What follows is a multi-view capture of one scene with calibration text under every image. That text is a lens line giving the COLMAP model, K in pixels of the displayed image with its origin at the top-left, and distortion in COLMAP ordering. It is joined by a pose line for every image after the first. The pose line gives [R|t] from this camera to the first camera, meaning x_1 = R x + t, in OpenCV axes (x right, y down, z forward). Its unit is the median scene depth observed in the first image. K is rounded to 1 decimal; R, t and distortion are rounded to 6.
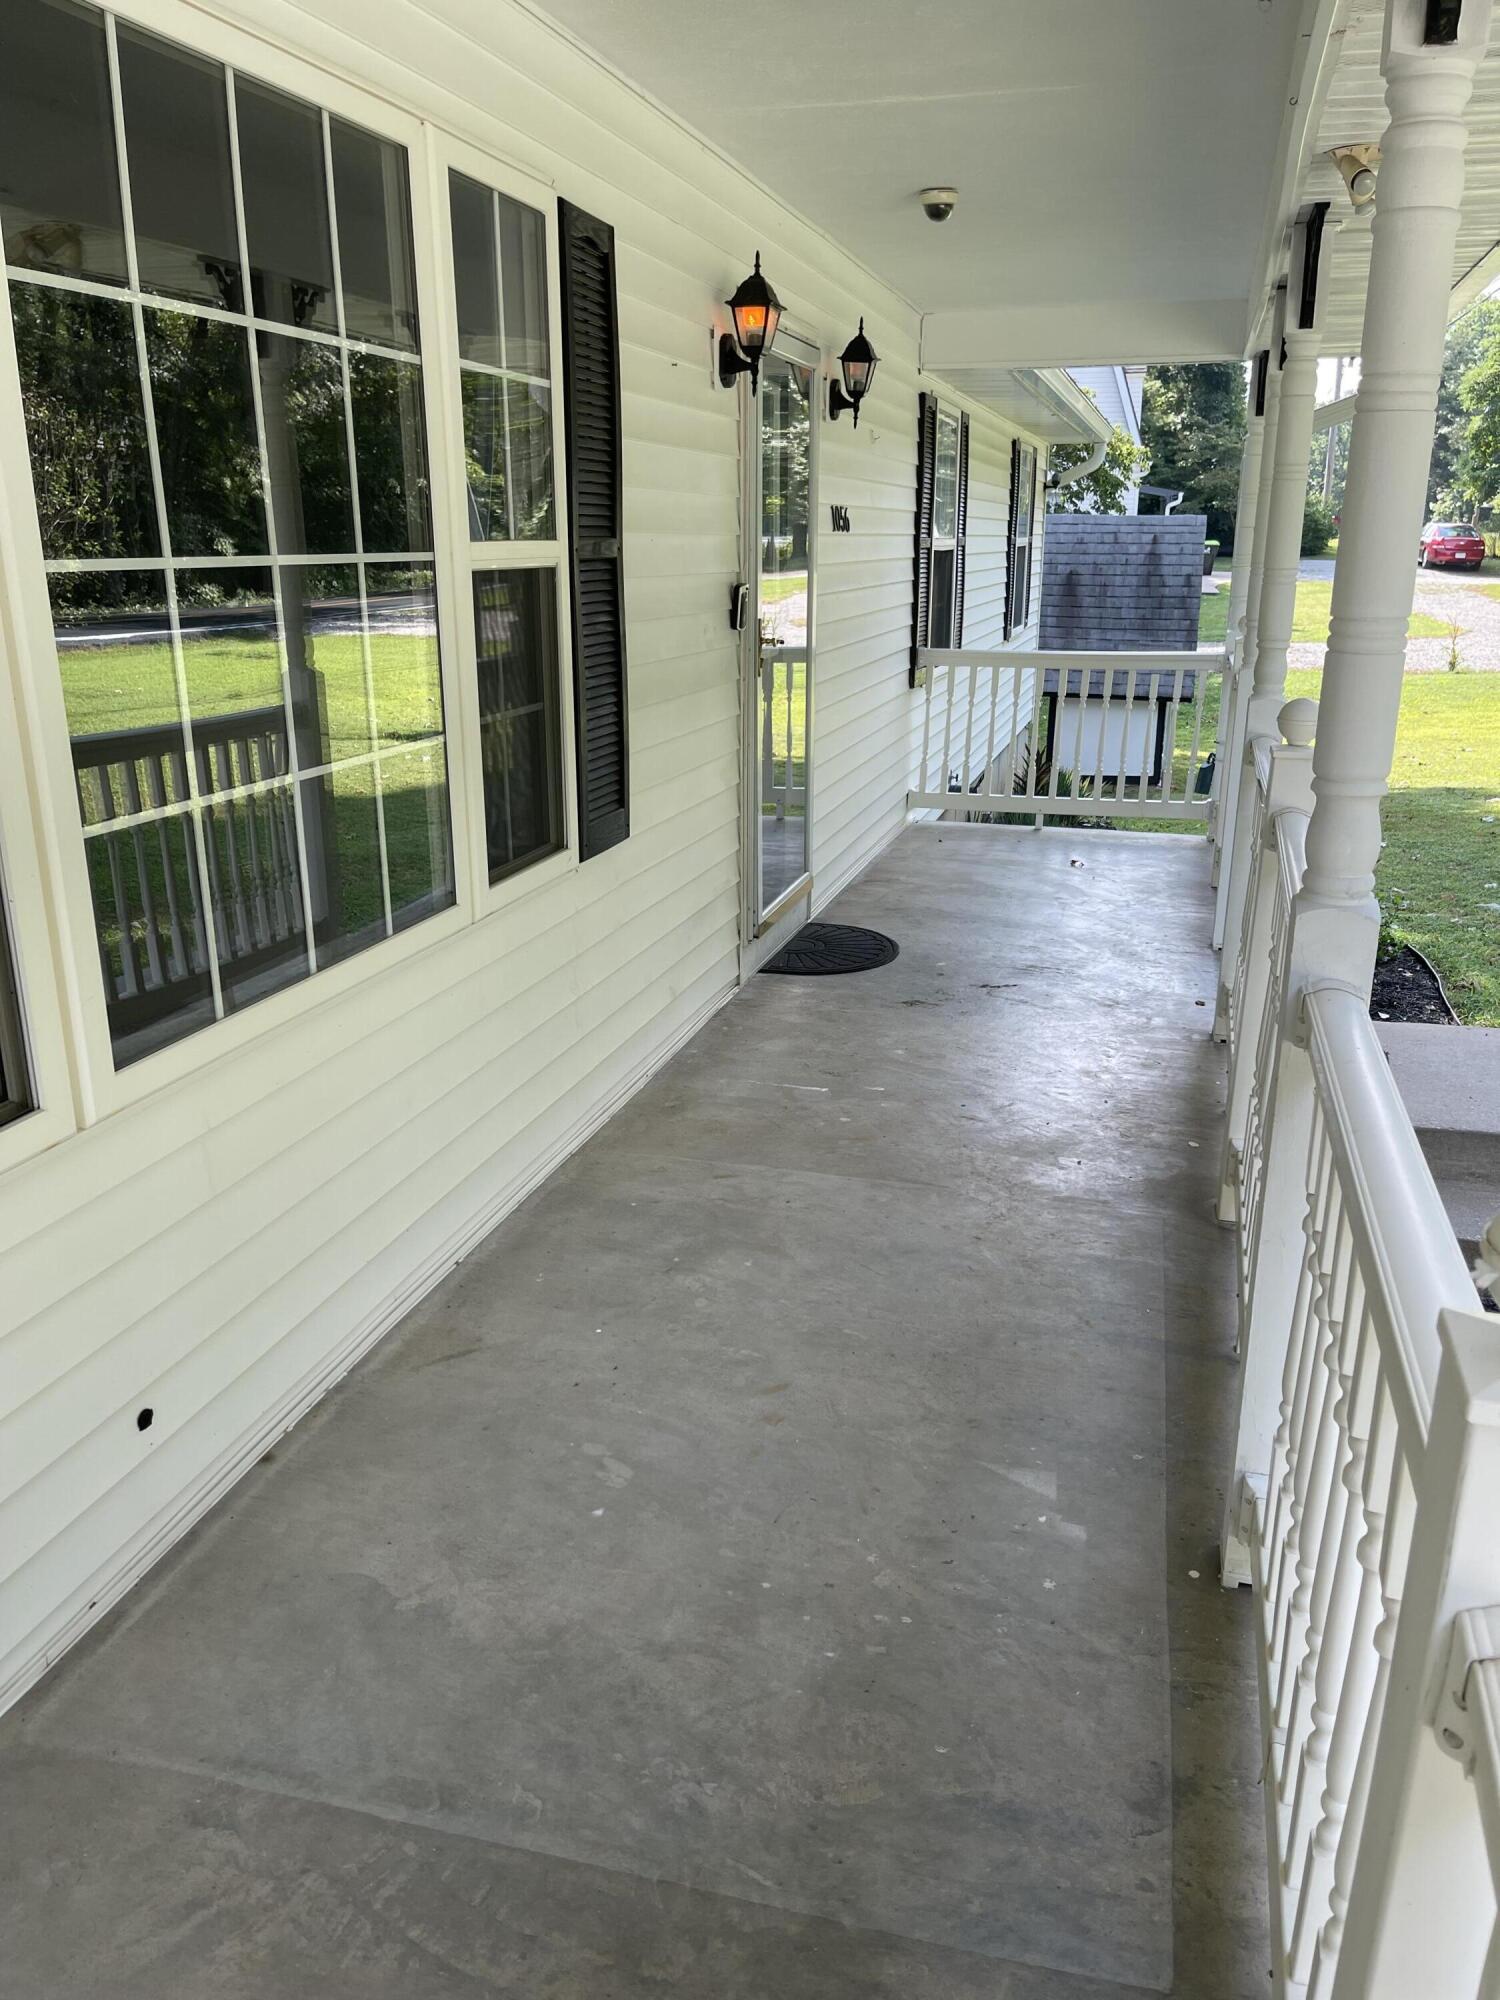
lens RADIAL K [[1509.7, 0, 749.3], [0, 1509.7, 1022.8], [0, 0, 1]] dist [0.030892, -0.032697]
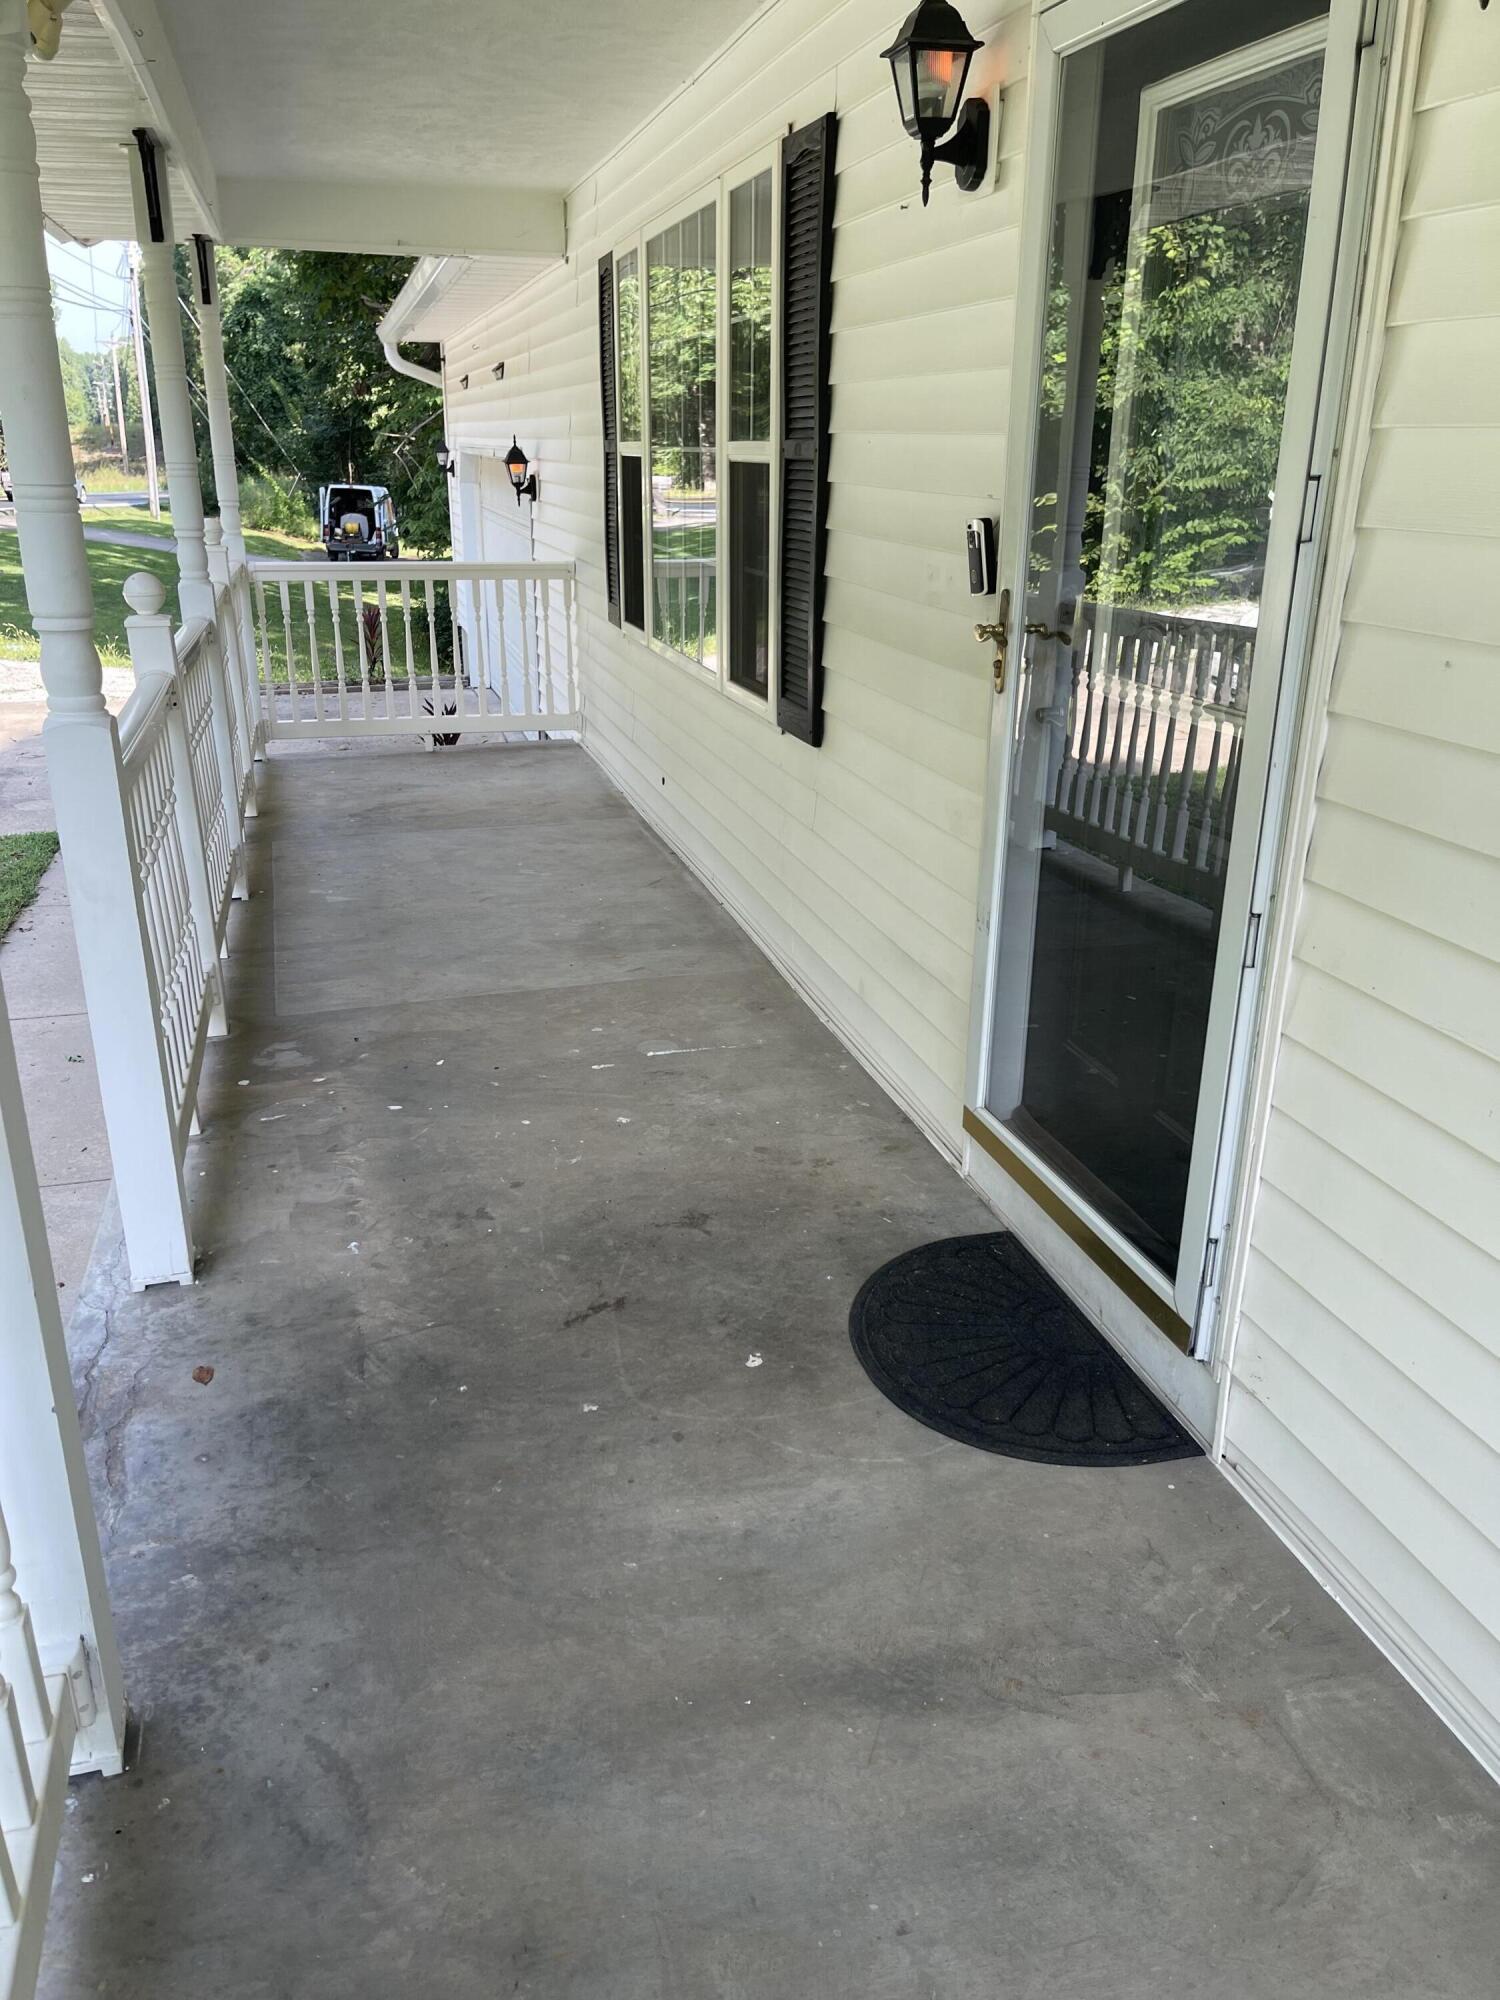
lens RADIAL K [[1509.7, 0, 749.3], [0, 1509.7, 1022.8], [0, 0, 1]] dist [0.030892, -0.032697]
pose [[-0.857647, 0.175093, -0.483513, 0.577125], [-0.166859, 0.794622, 0.583725, -0.678660], [0.486416, 0.581308, -0.652289, 2.130676]]
